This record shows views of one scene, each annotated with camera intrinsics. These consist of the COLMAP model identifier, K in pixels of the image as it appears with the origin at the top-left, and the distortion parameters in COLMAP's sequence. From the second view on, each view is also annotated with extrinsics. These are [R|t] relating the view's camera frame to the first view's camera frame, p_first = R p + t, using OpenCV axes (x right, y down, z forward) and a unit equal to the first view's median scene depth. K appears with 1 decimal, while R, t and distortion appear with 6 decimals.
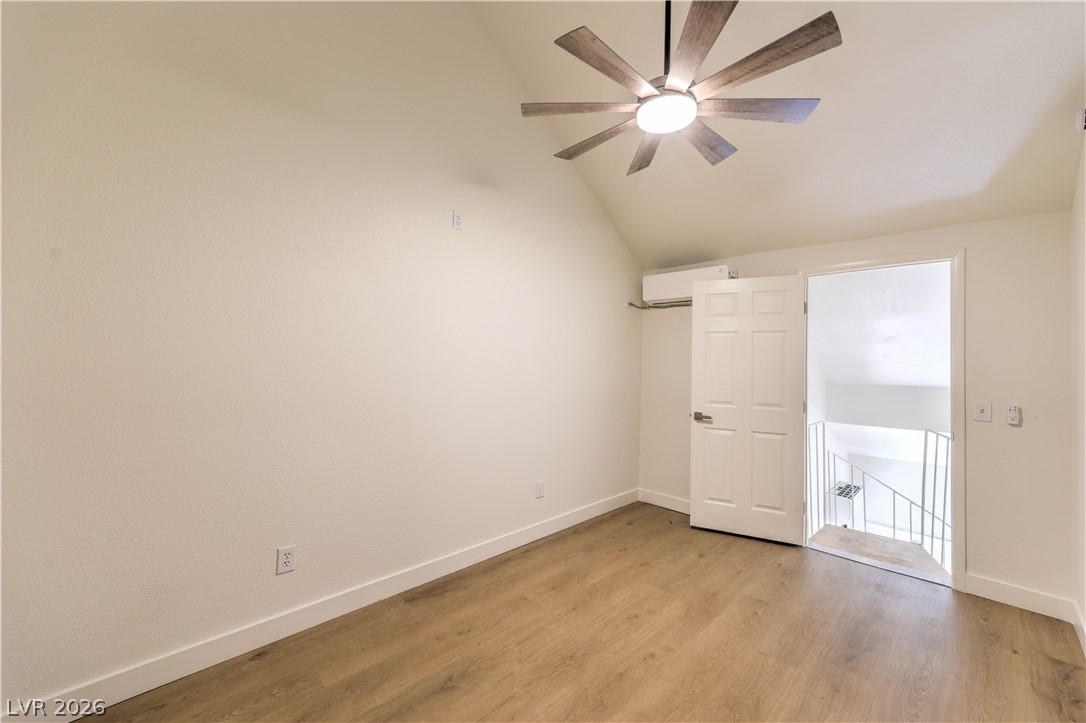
lens RADIAL K [[438.4, 0, 546.2], [0, 438.4, 355.6], [0, 0, 1]] dist [0.002157, -0.000401]
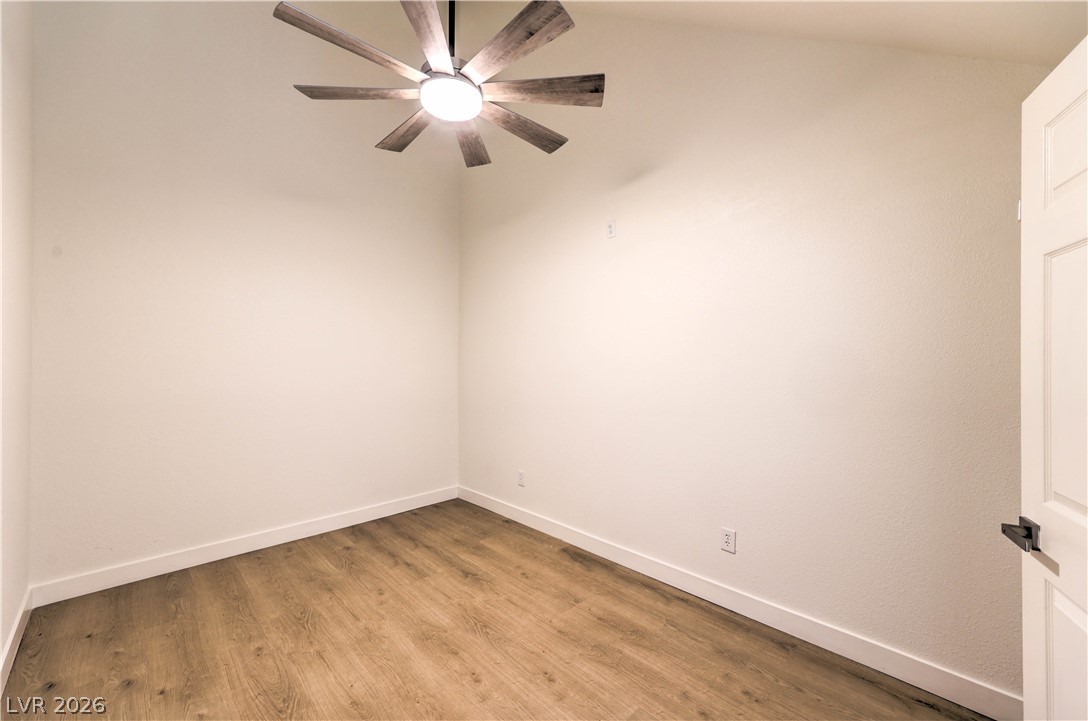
lens RADIAL K [[439.3, 0, 545.2], [0, 439.3, 361.2], [0, 0, 1]] dist [0.002157, -0.000401]
pose [[-0.021700, -0.012829, -0.999682, 0.854251], [0.005553, 0.999901, -0.012953, 0.023047], [0.999749, -0.005832, -0.021626, 0.856634]]
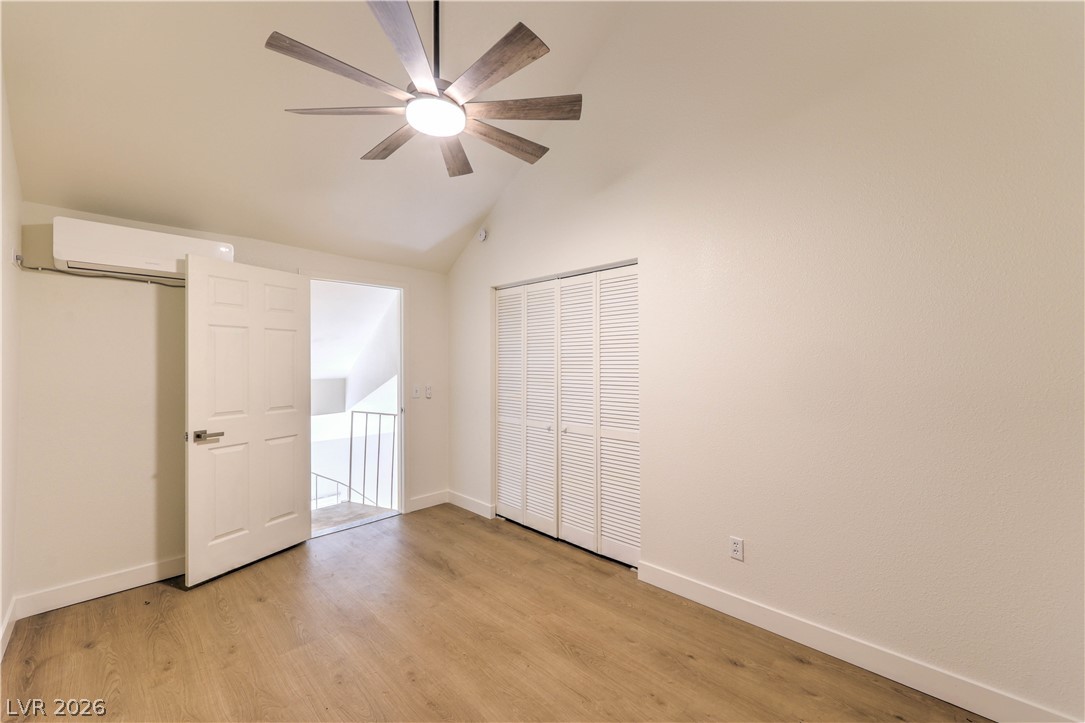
lens RADIAL K [[438.0, 0, 541.0], [0, 438.0, 360.4], [0, 0, 1]] dist [0.002157, -0.000401]
pose [[-0.016675, -0.016752, 0.999721, -0.516776], [-0.009254, 0.999819, 0.016599, -0.011180], [-0.999818, -0.008975, -0.016827, 0.543907]]
